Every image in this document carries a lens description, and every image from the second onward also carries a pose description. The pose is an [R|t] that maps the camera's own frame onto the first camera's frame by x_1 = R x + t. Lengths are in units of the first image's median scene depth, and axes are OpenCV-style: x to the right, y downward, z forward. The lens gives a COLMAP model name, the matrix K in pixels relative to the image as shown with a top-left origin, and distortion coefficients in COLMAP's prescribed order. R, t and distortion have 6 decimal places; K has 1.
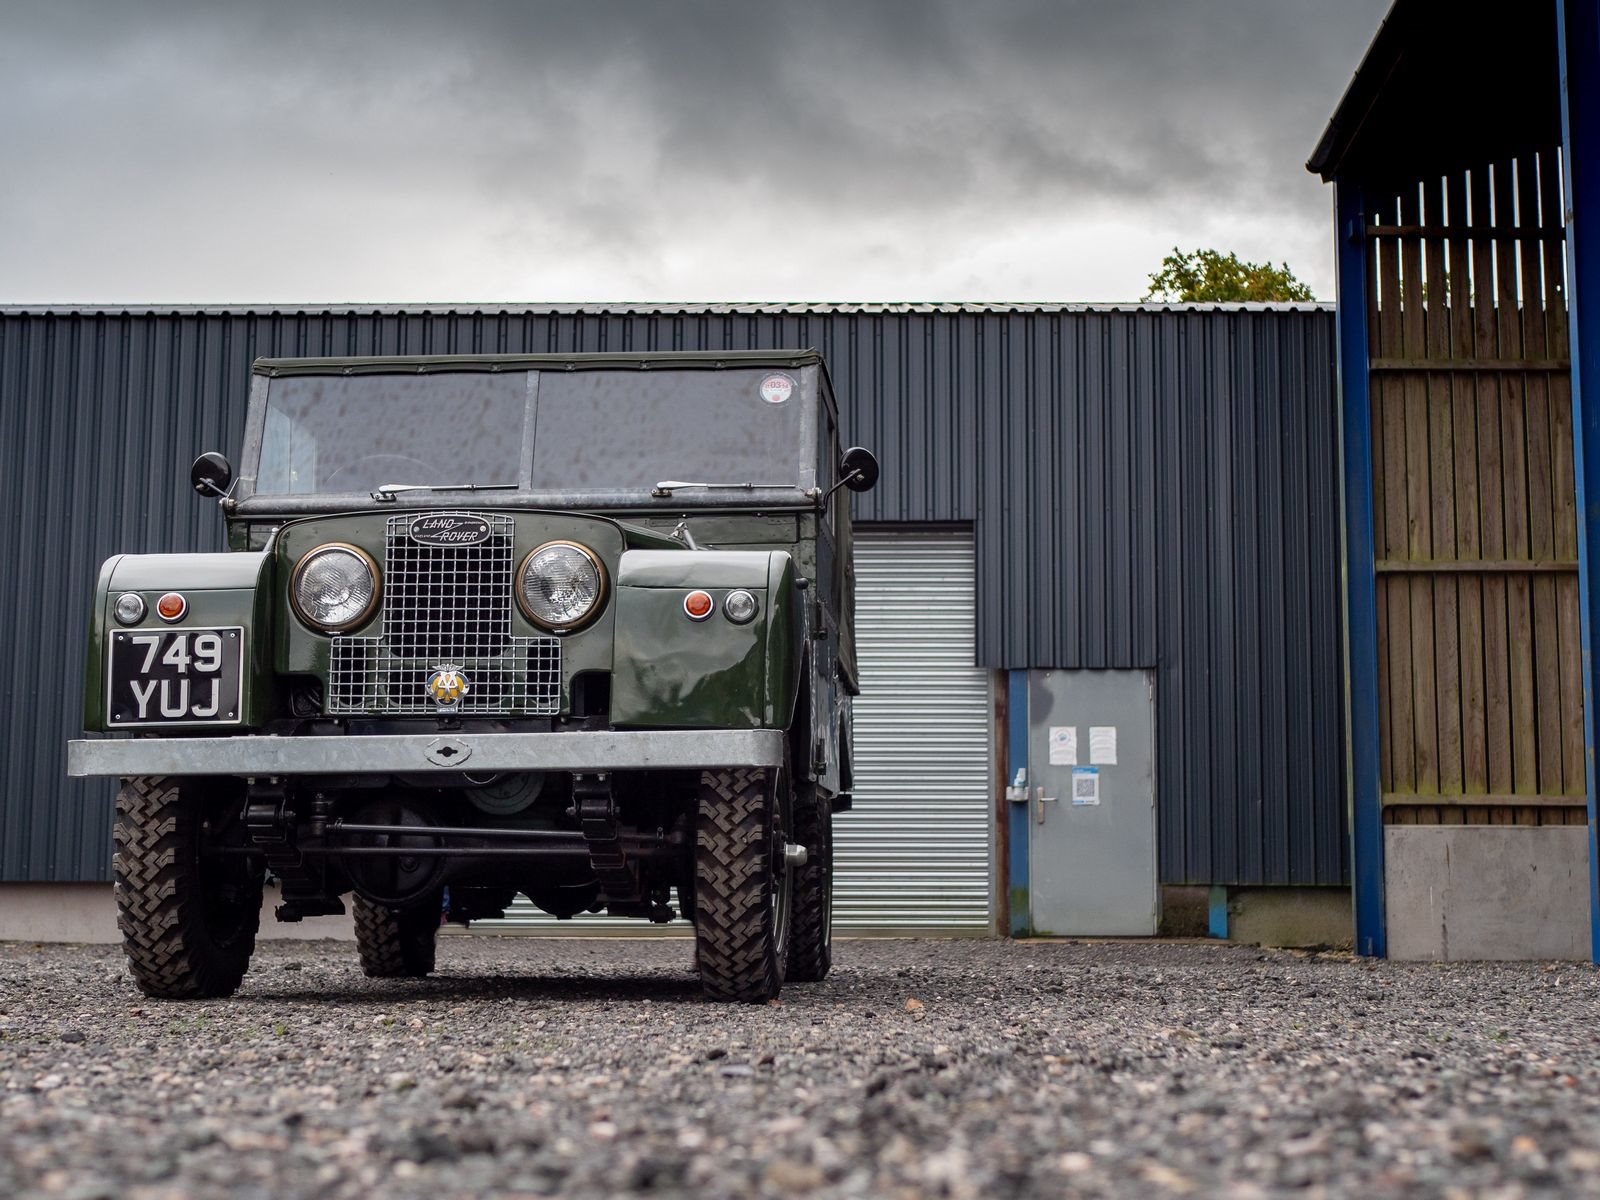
lens RADIAL K [[2467.1, 0, 846.5], [0, 2467.1, 590.2], [0, 0, 1]] dist [-0.019680, 0.015461]
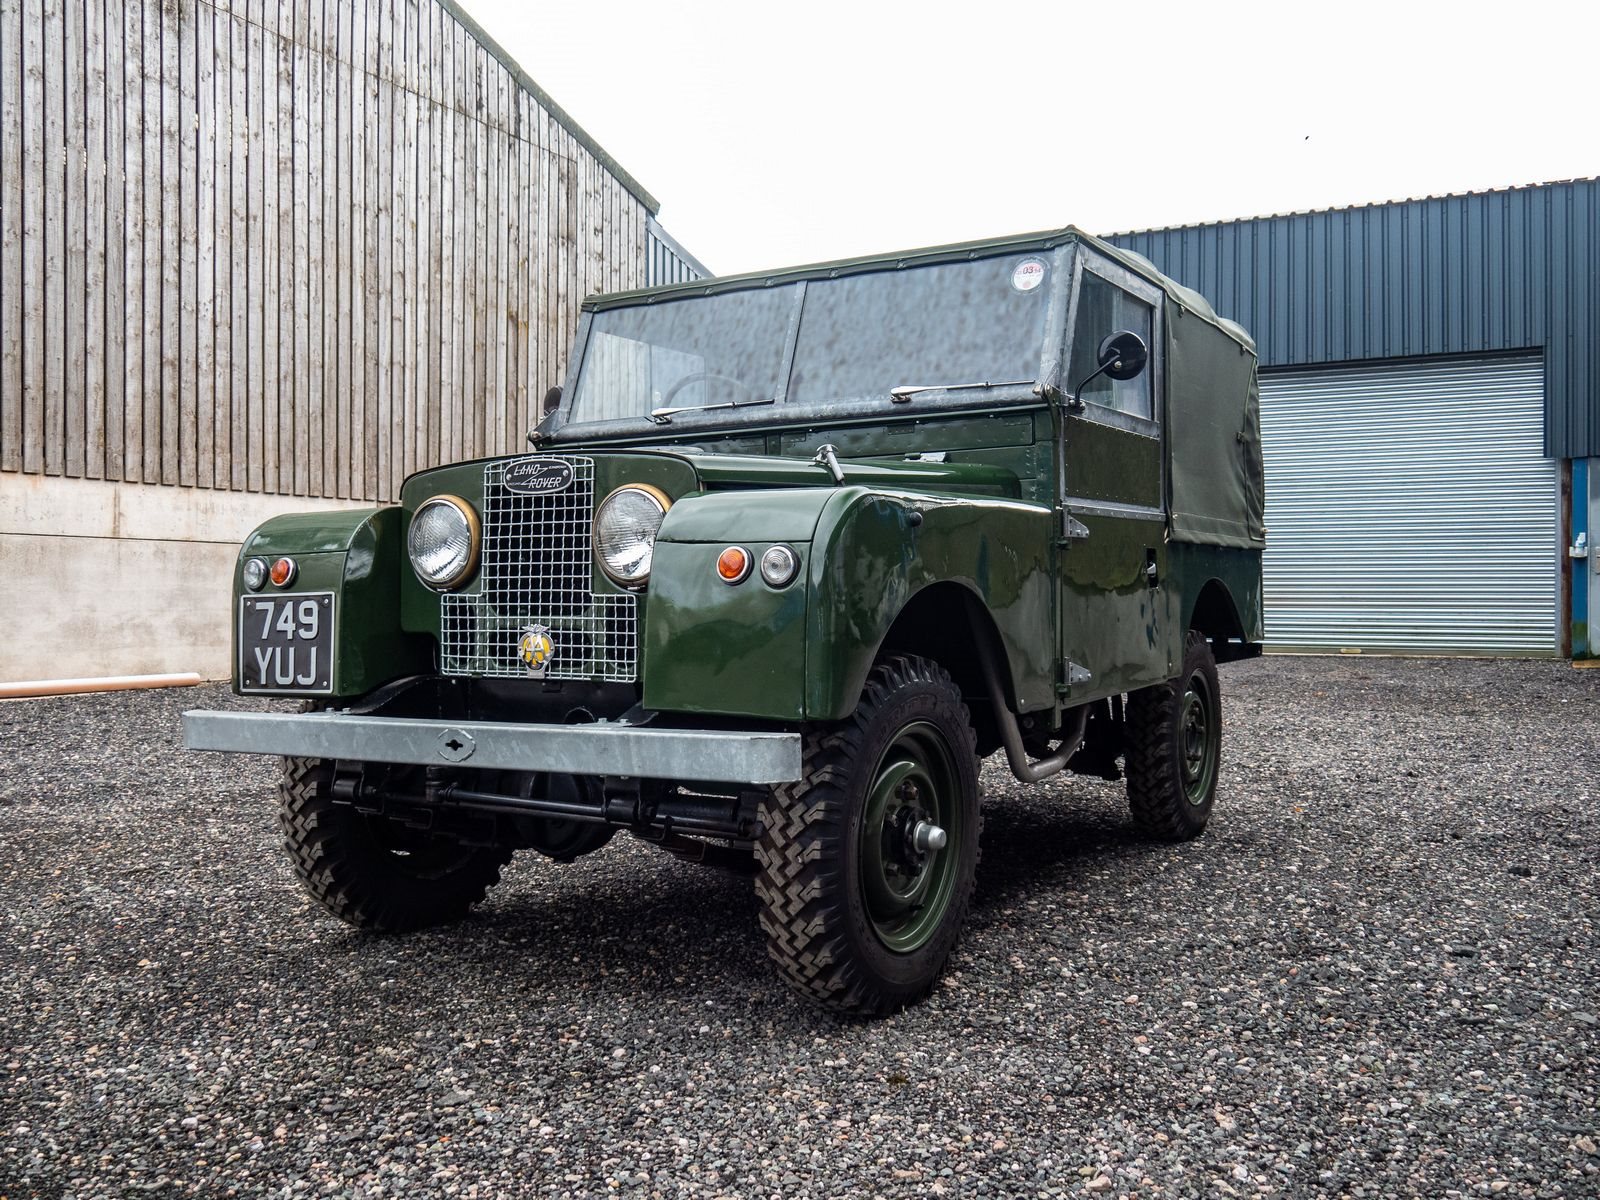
lens RADIAL K [[1402.8, 0, 835.6], [0, 1402.8, 600.1], [0, 0, 1]] dist [-0.029796, 0.003944]
pose [[0.895050, -0.001726, -0.445963, 0.170869], [0.063364, 0.990340, 0.123338, -0.036201], [0.441442, -0.138651, 0.886513, 0.585602]]
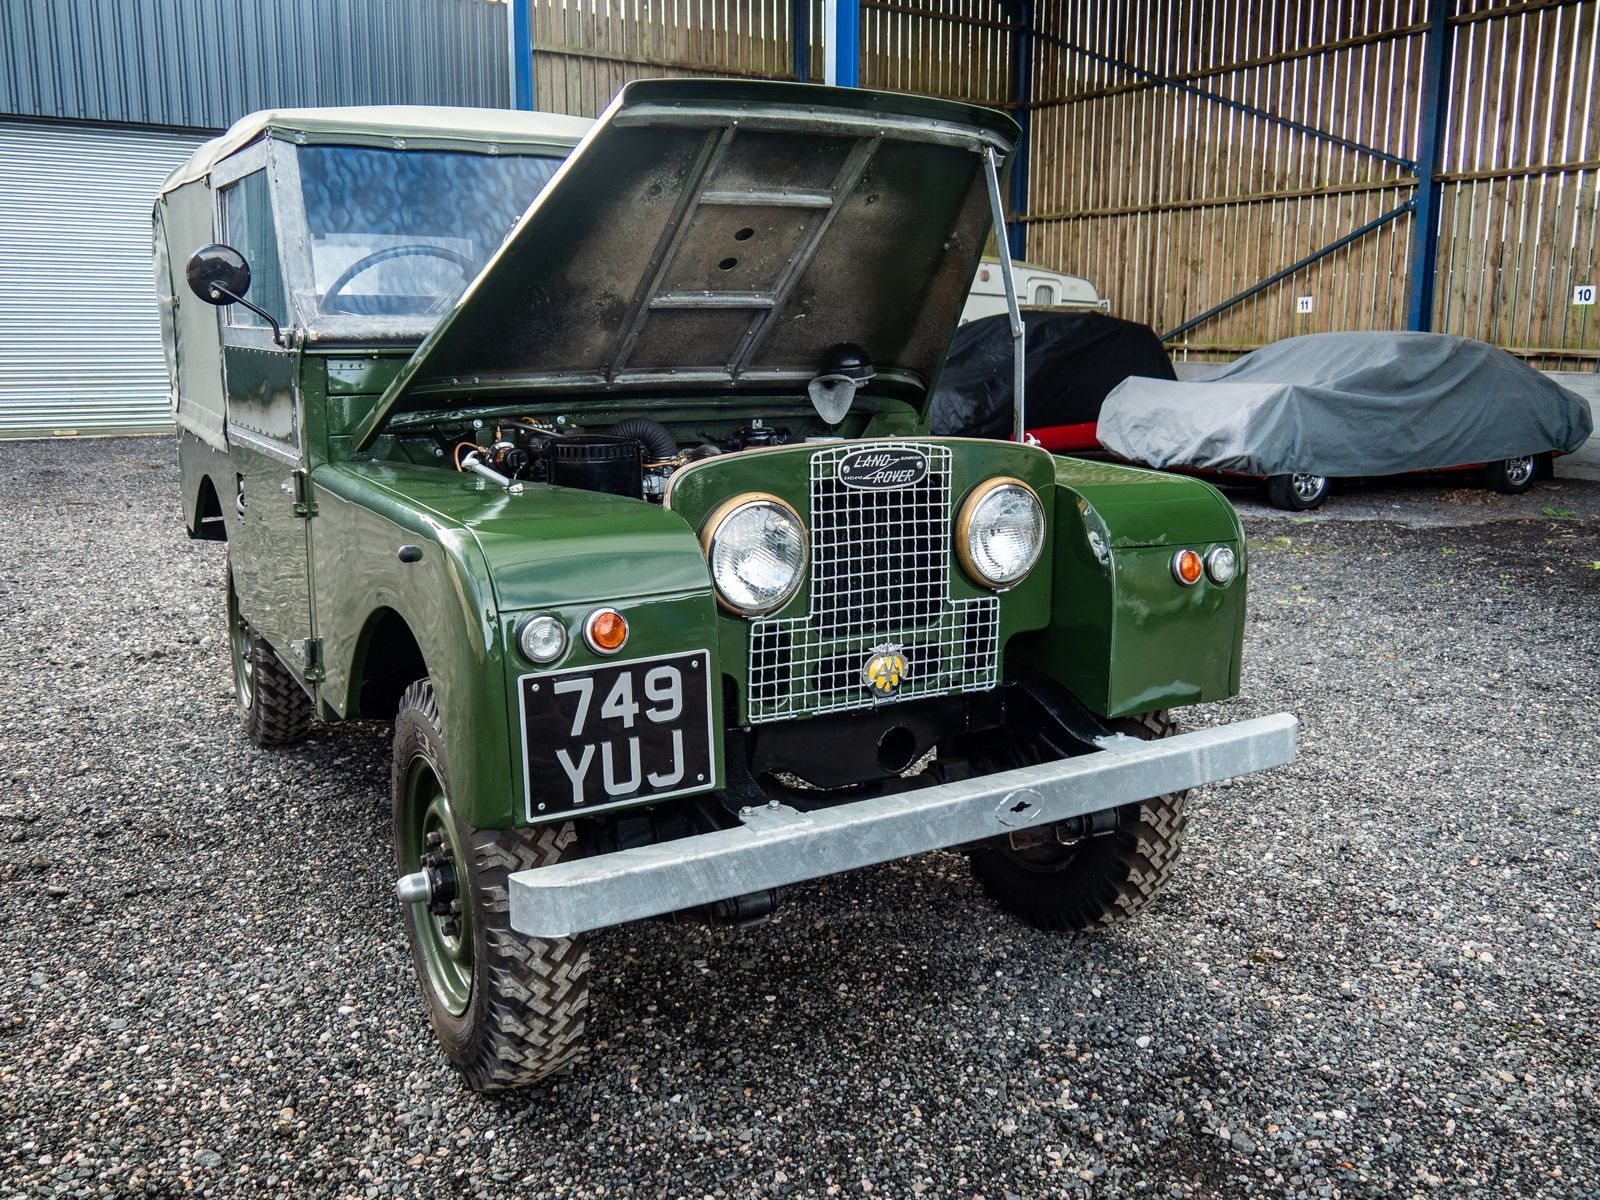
lens RADIAL K [[1331.2, 0, 785.9], [0, 1331.2, 593.5], [0, 0, 1]] dist [-0.024034, 0.001575]
pose [[0.845558, -0.095469, 0.525278, -0.407493], [-0.079193, 0.950569, 0.300245, -0.109022], [-0.527977, -0.295473, 0.796201, 0.682864]]
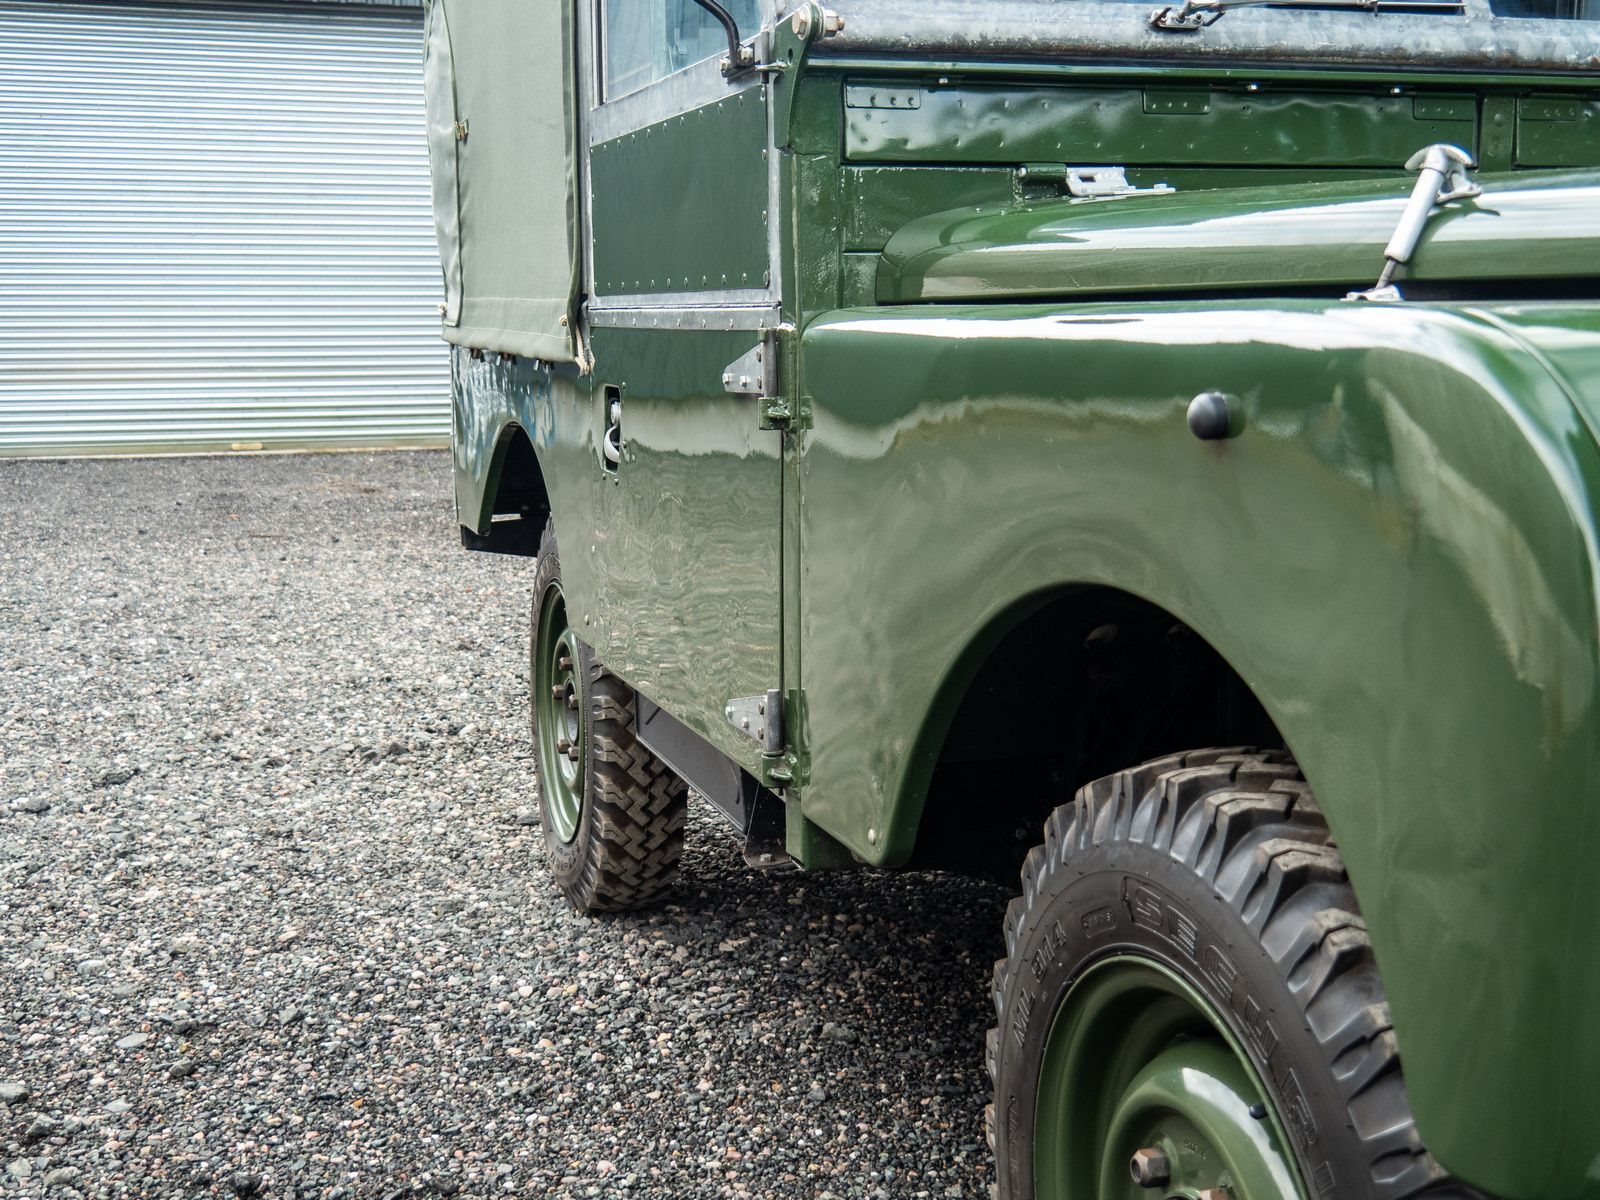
lens RADIAL K [[1946.0, 0, 803.1], [0, 1946.0, 598.4], [0, 0, 1]] dist [0.013231, -0.013977]
pose [[0.939411, -0.054539, 0.338425, -0.410088], [-0.037274, 0.965156, 0.259007, -0.032603], [-0.340759, -0.255929, 0.904645, 0.863384]]
